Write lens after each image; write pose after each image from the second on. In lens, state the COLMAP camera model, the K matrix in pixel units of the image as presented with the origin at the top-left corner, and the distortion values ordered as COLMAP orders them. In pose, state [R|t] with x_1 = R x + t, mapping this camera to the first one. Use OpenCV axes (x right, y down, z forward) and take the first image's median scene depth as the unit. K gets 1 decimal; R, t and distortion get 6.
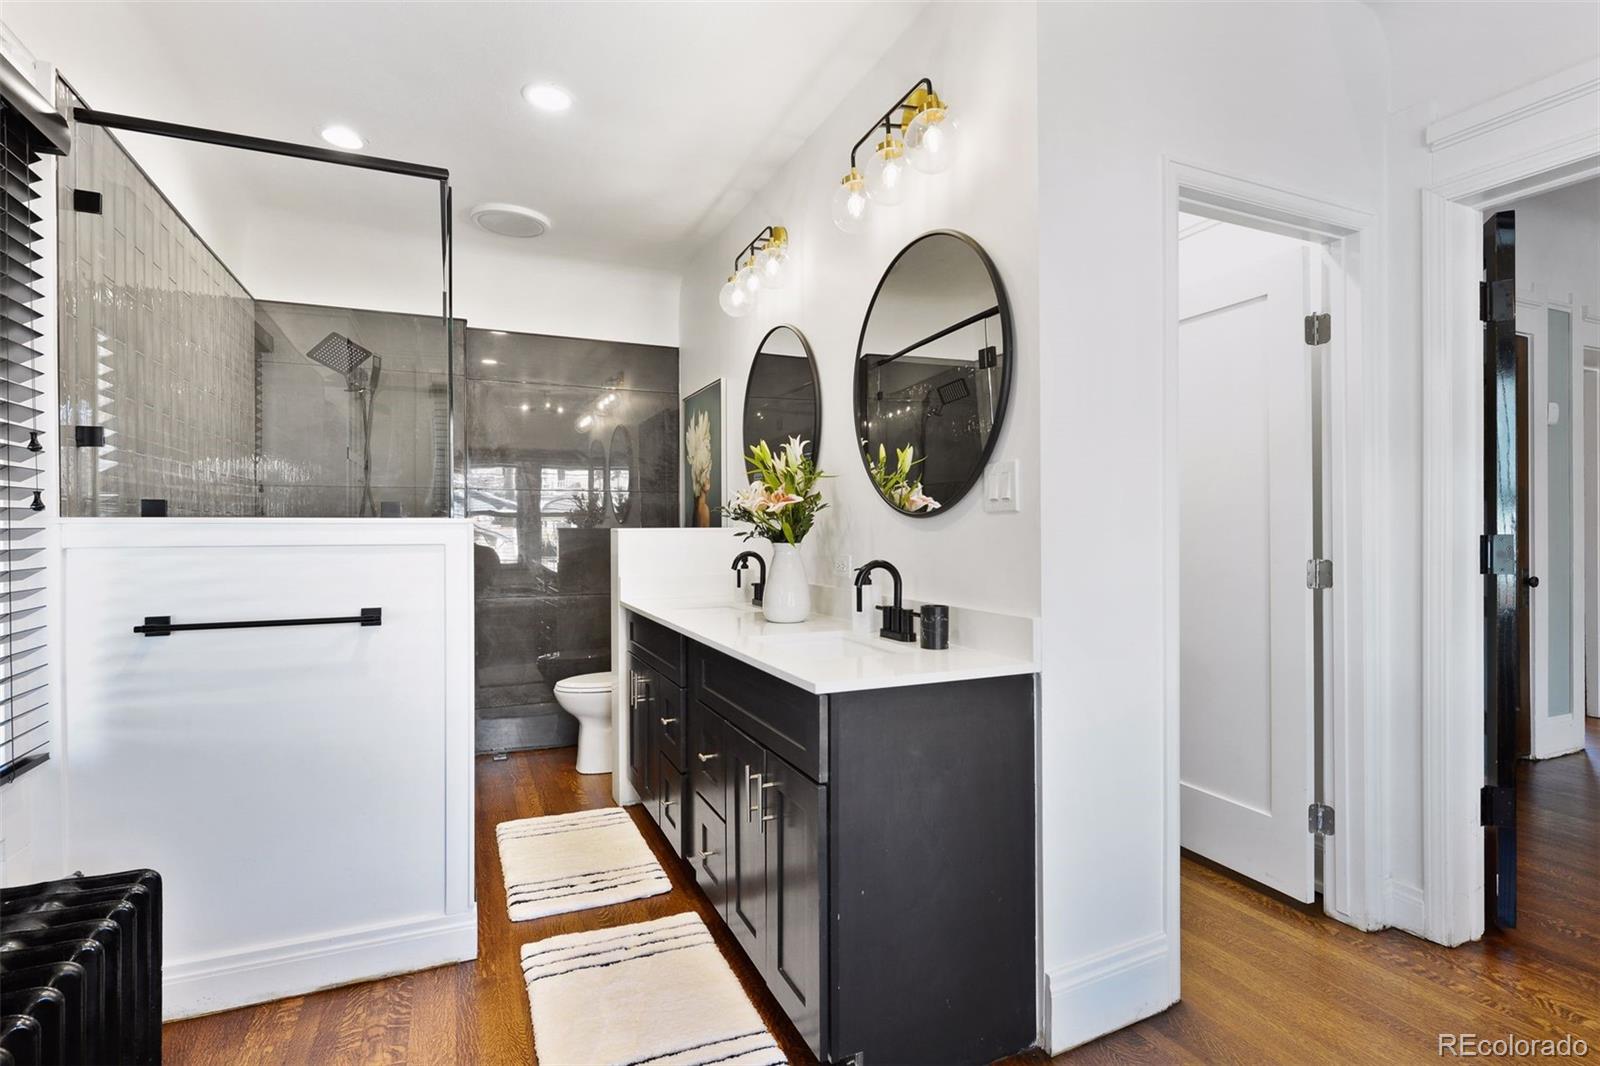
lens RADIAL K [[799.5, 0, 801.3], [0, 799.5, 530.8], [0, 0, 1]] dist [-0.000256, -0.000031]
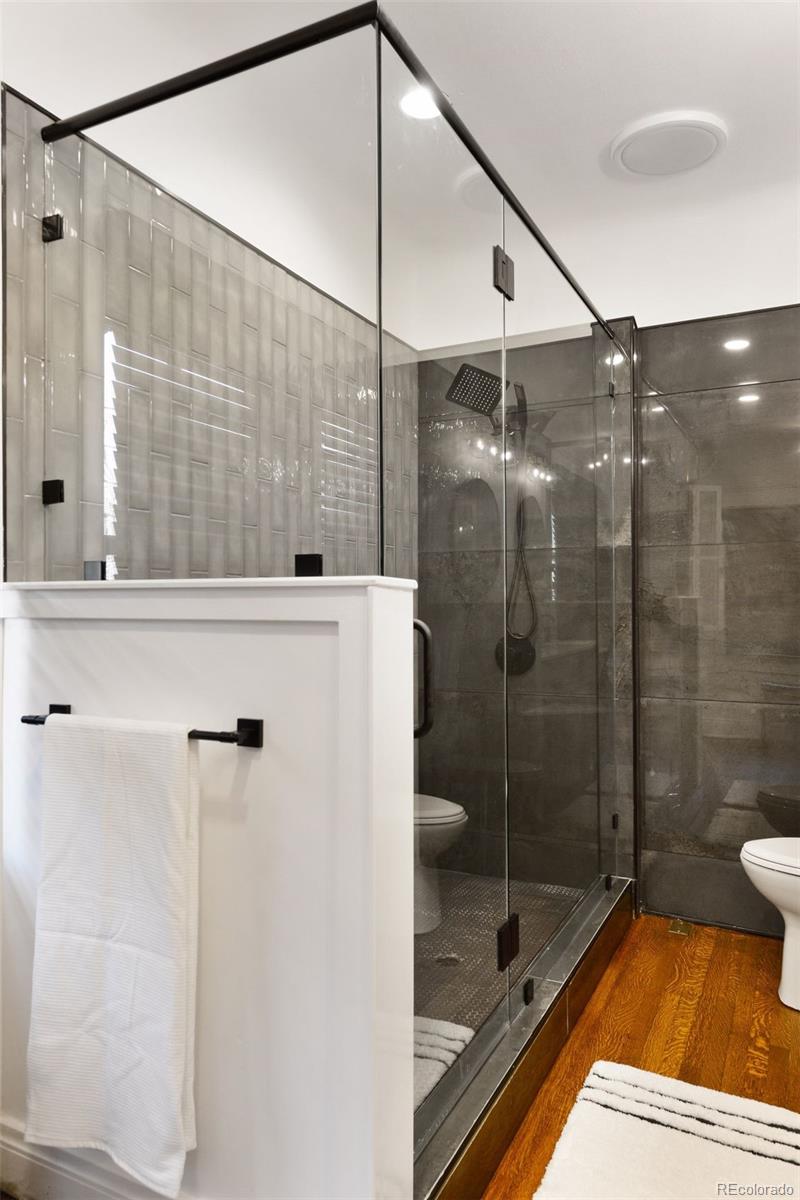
lens RADIAL K [[811.2, 0, 399.7], [0, 811.2, 606.7], [0, 0, 1]] dist [-0.008225, -0.001792]
pose [[0.638713, -0.005775, -0.769423, 0.017895], [0.000296, 0.999974, -0.007260, 0.009127], [0.769445, 0.004409, 0.638698, 0.479754]]
